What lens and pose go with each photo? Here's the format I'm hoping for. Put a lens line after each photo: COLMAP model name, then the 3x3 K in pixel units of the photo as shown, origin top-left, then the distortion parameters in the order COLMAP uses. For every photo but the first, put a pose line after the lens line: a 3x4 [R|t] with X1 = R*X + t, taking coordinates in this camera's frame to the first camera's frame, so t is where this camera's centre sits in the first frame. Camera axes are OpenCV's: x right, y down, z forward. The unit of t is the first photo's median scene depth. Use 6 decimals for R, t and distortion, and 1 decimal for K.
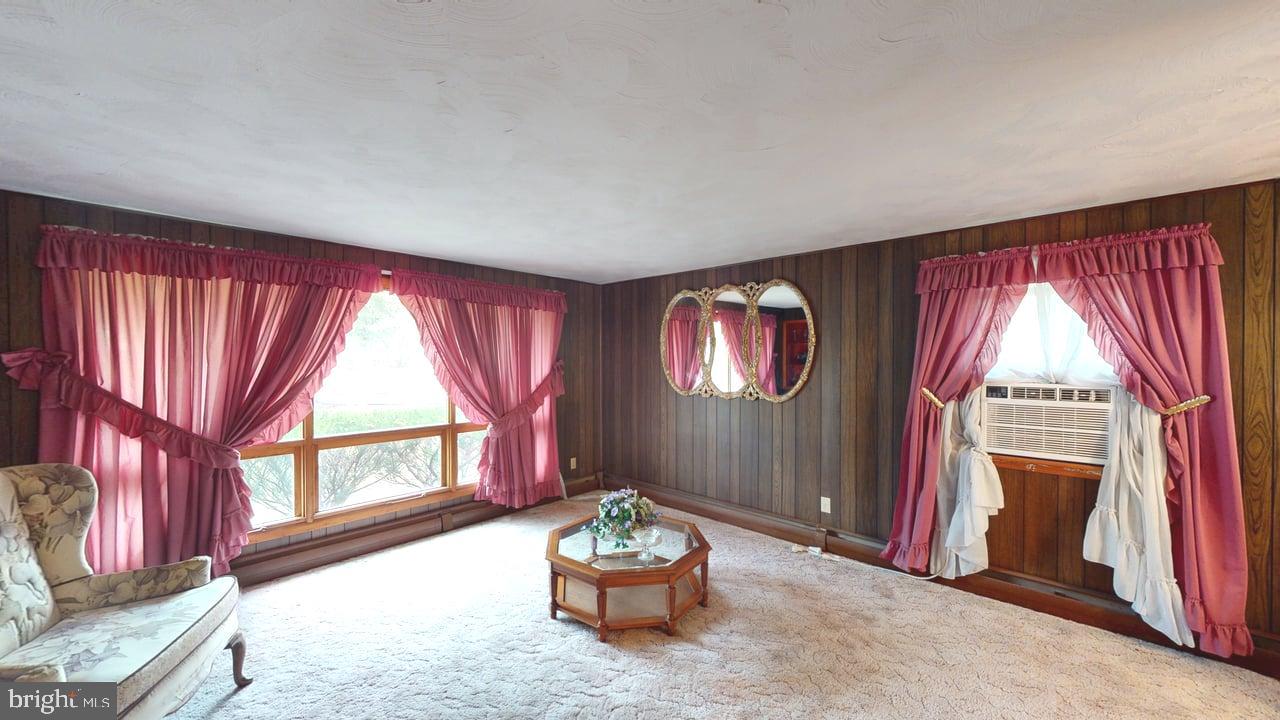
lens RADIAL K [[473.3, 0, 640.1], [0, 473.3, 363.4], [0, 0, 1]] dist [0.003350, -0.000414]
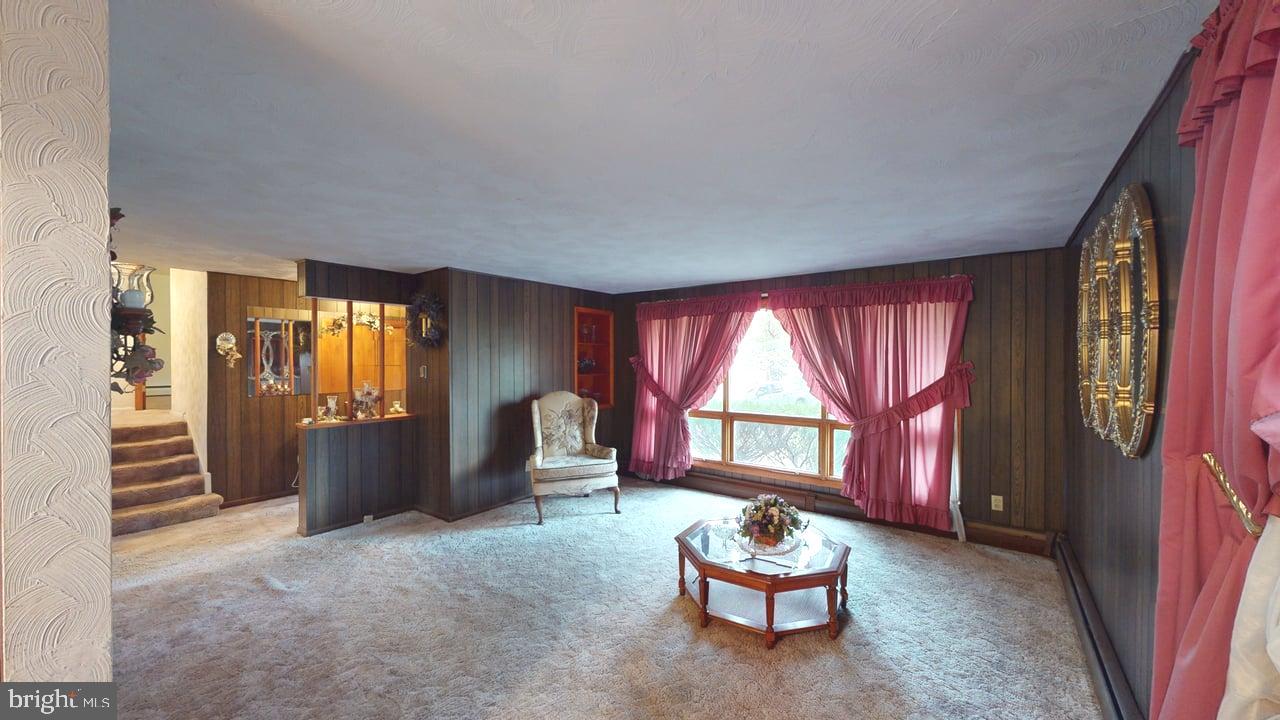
lens RADIAL K [[473.3, 0, 635.7], [0, 473.3, 357.3], [0, 0, 1]] dist [0.003350, -0.000414]
pose [[0.089356, -0.004753, -0.995988, 0.855240], [-0.009527, 0.999939, -0.005626, -0.006910], [0.995954, 0.009991, 0.089305, 0.592450]]
